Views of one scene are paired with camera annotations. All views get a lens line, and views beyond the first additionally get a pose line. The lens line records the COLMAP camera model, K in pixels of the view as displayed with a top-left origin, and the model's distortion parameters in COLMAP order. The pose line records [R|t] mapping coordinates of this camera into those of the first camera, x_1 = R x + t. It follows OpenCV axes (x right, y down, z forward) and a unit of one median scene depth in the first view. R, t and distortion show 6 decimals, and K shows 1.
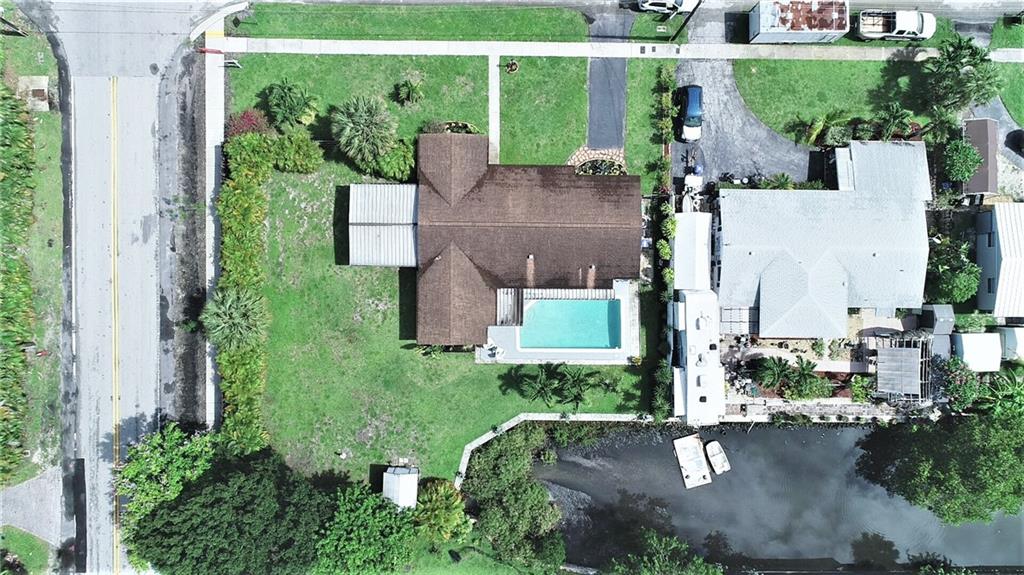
lens RADIAL K [[721.5, 0, 512.0], [0, 721.5, 287.5], [0, 0, 1]] dist [-0.002560, -0.003614]
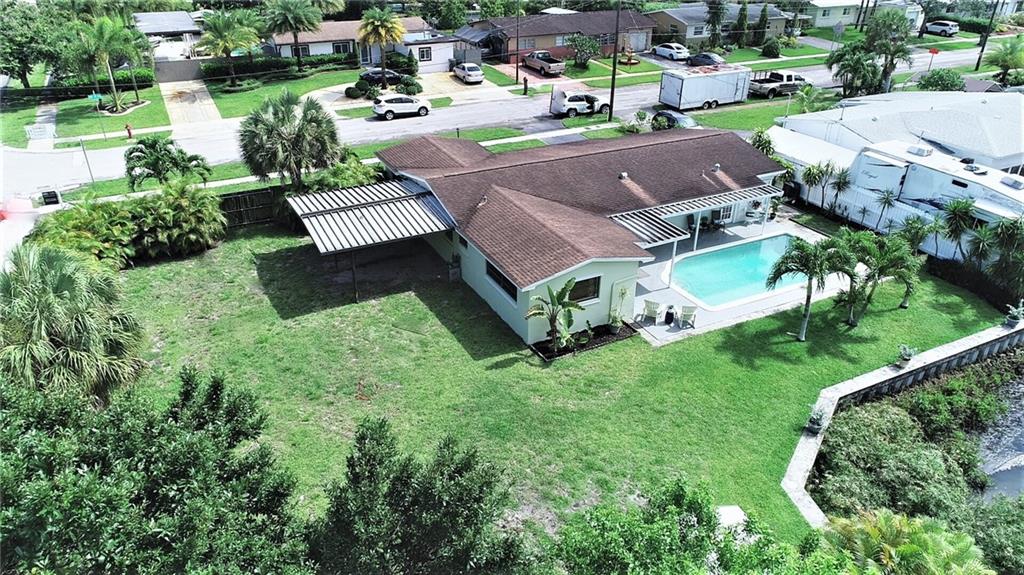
lens RADIAL K [[721.5, 0, 512.0], [0, 721.5, 287.5], [0, 0, 1]] dist [-0.002560, -0.003614]
pose [[0.886348, -0.221023, 0.406862, -0.297844], [0.462981, 0.411683, -0.784962, 0.393105], [0.005997, 0.884119, 0.467224, 0.763056]]
